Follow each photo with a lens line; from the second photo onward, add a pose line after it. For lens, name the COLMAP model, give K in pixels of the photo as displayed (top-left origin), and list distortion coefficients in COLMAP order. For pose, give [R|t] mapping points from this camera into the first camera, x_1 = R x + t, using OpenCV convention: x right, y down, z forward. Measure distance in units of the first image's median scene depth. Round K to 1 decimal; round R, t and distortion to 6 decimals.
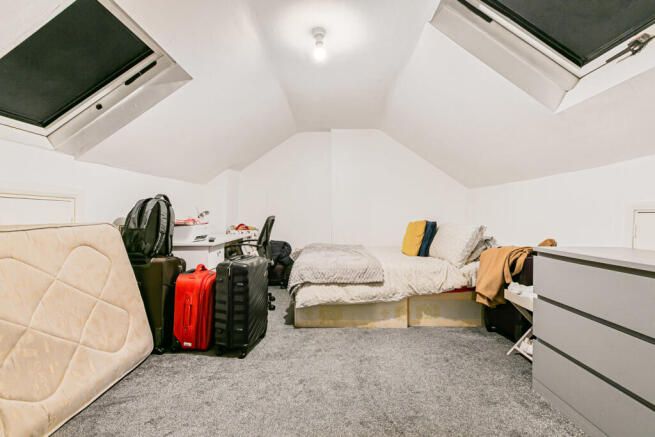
lens RADIAL K [[297.7, 0, 326.1], [0, 297.7, 217.6], [0, 0, 1]] dist [0.002893, -0.001045]
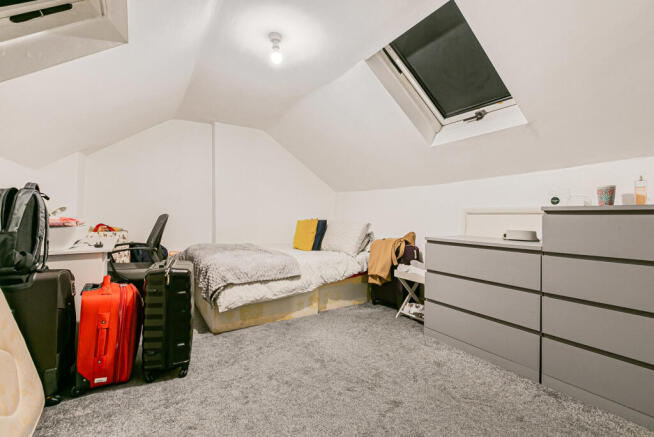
lens RADIAL K [[297.2, 0, 326.9], [0, 297.2, 215.8], [0, 0, 1]] dist [0.002893, -0.001045]
pose [[0.840656, 0.002858, 0.541563, -0.391704], [-0.002426, 0.999996, -0.001512, -0.001472], [-0.541565, -0.000042, 0.840659, 0.032876]]
